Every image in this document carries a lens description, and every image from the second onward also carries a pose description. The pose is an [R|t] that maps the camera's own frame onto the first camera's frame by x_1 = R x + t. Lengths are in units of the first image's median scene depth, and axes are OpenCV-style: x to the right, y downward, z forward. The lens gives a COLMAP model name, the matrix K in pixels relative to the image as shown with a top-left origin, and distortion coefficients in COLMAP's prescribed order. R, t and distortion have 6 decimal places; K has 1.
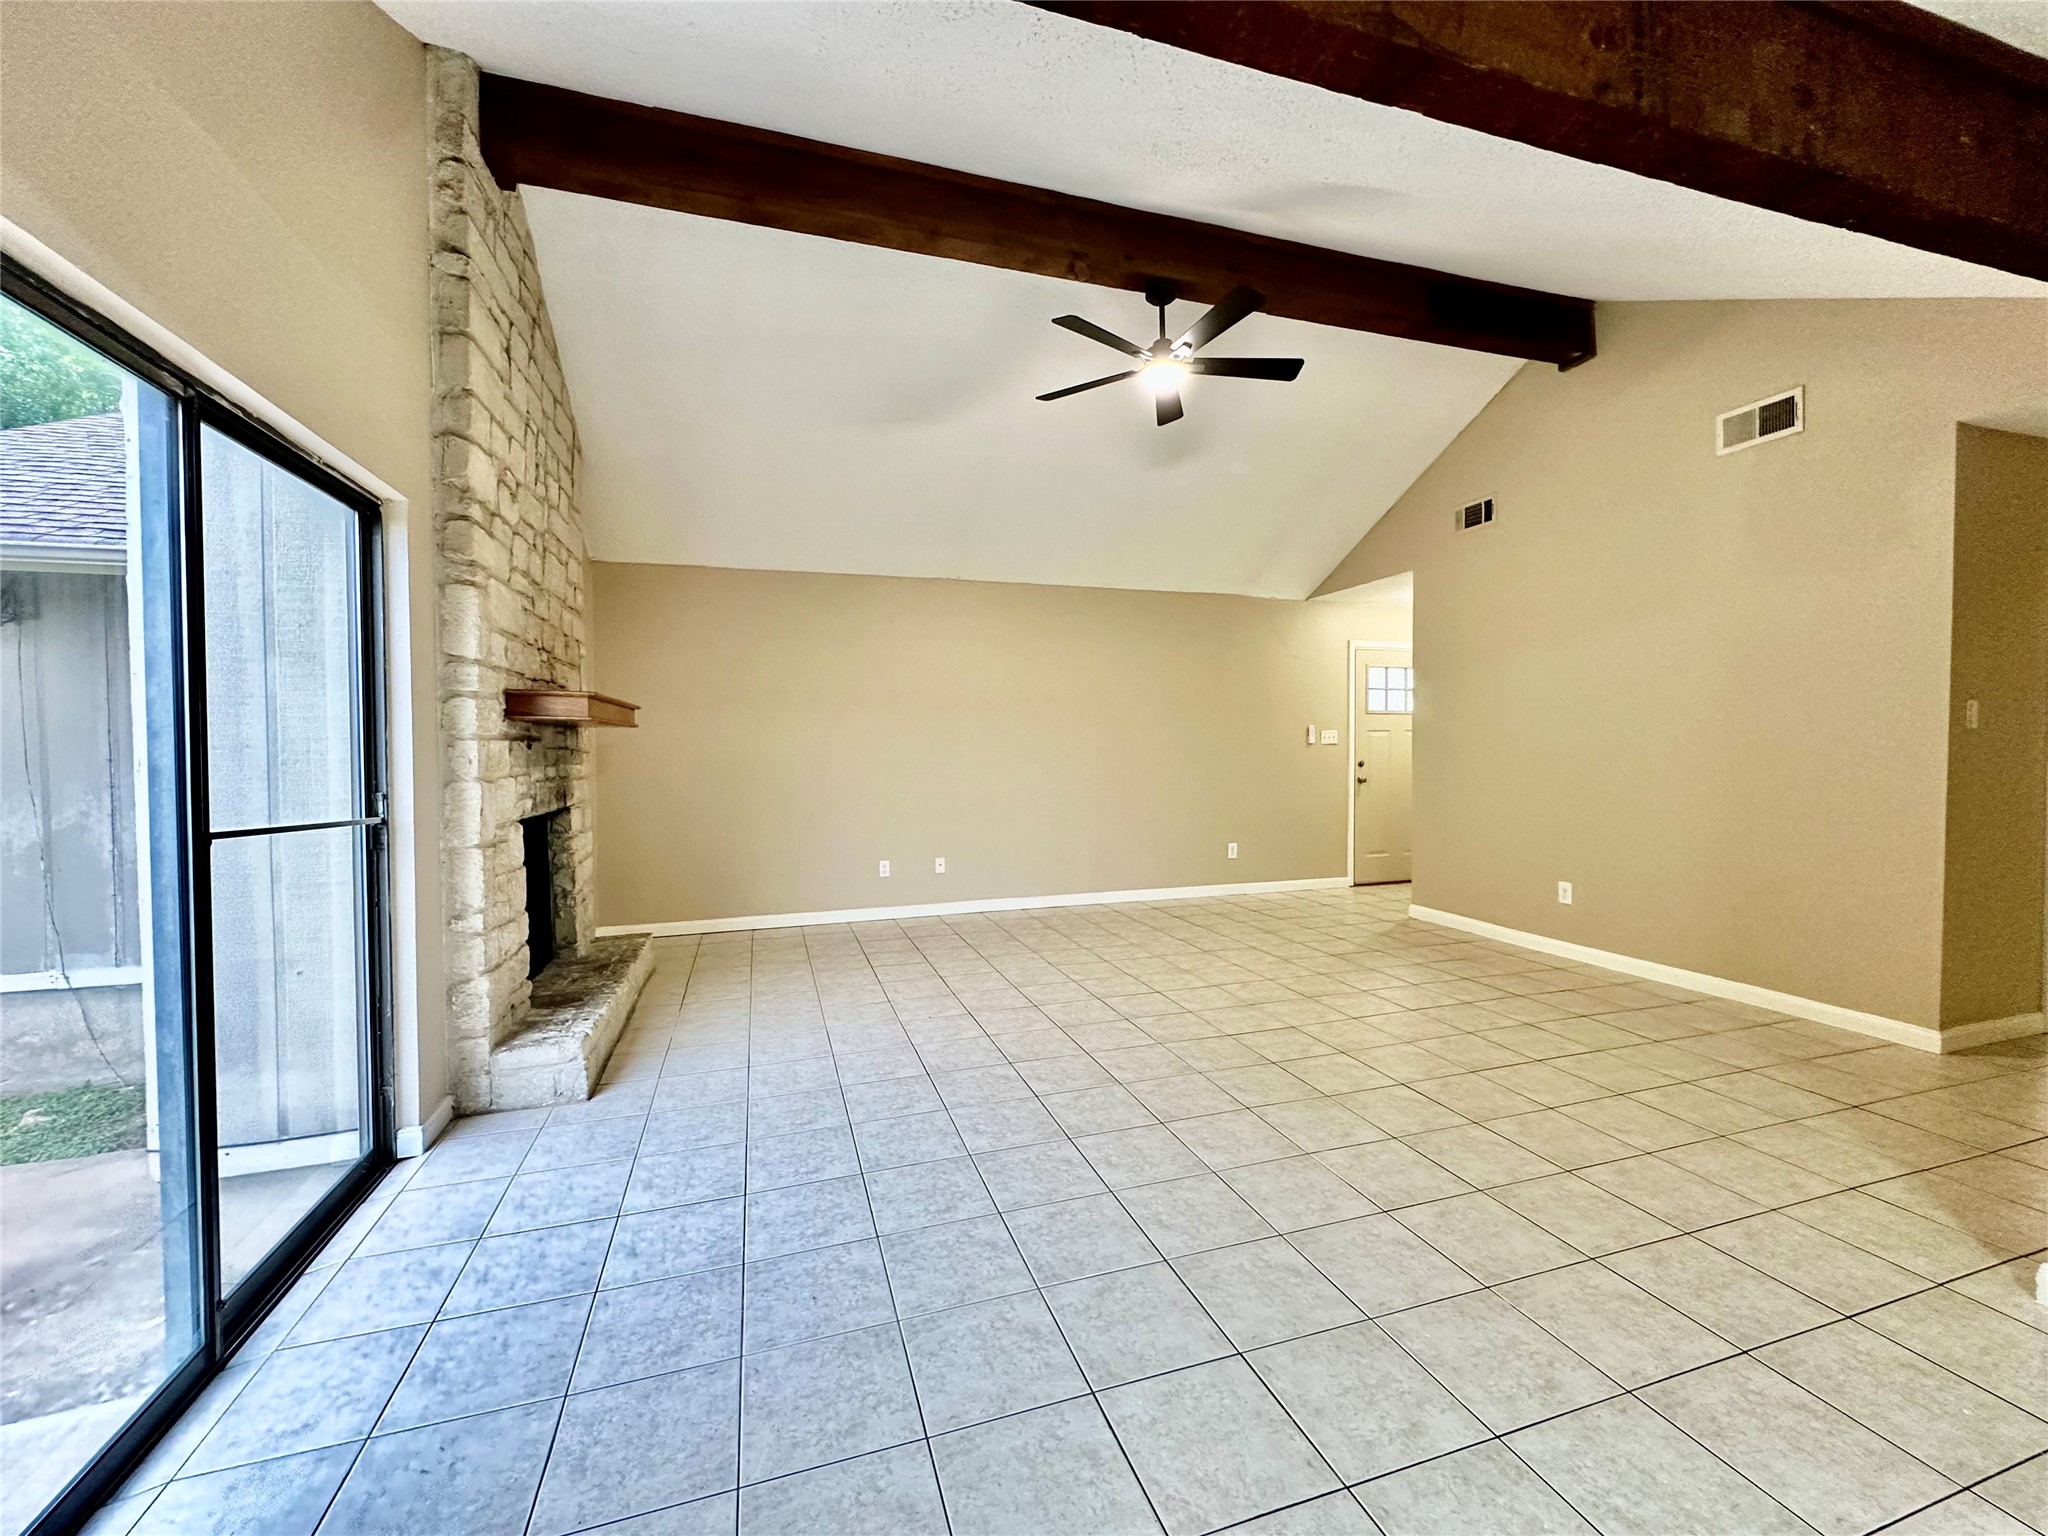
lens RADIAL K [[828.8, 0, 1024.0], [0, 828.8, 768.0], [0, 0, 1]] dist [-0.001640, -0.000152]
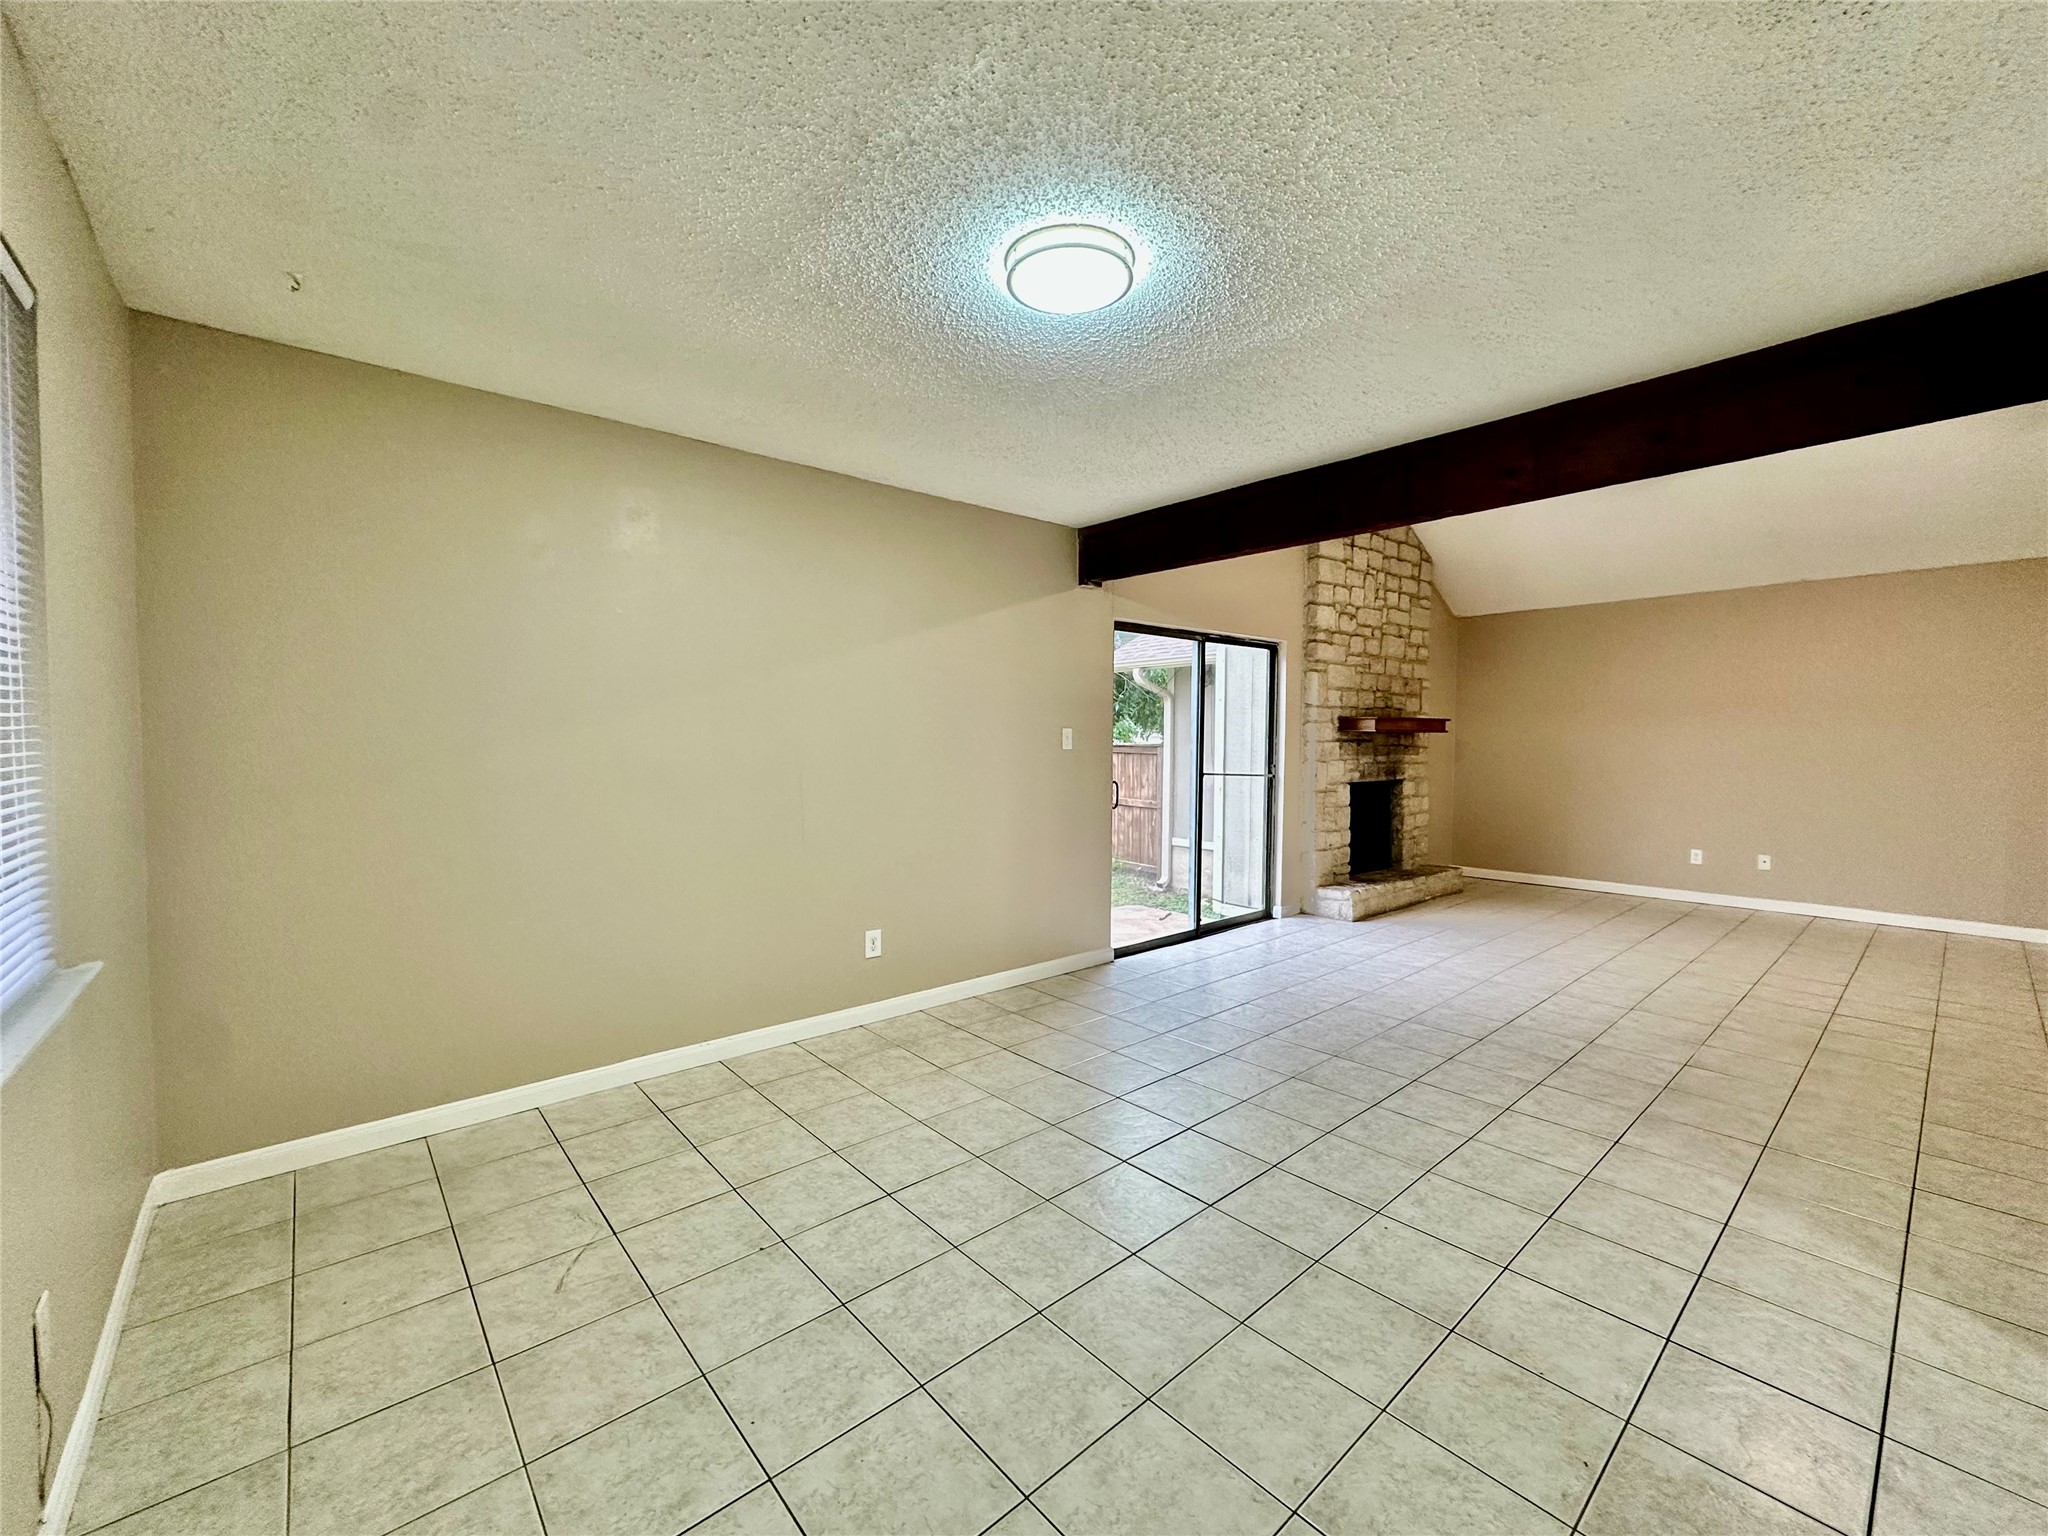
lens RADIAL K [[828.8, 0, 1024.0], [0, 828.8, 768.0], [0, 0, 1]] dist [-0.001640, -0.000152]
pose [[0.396681, 0.042667, -0.916964, 1.032193], [-0.029473, 0.998996, 0.033734, -0.017245], [0.917483, 0.013644, 0.397540, -0.563645]]
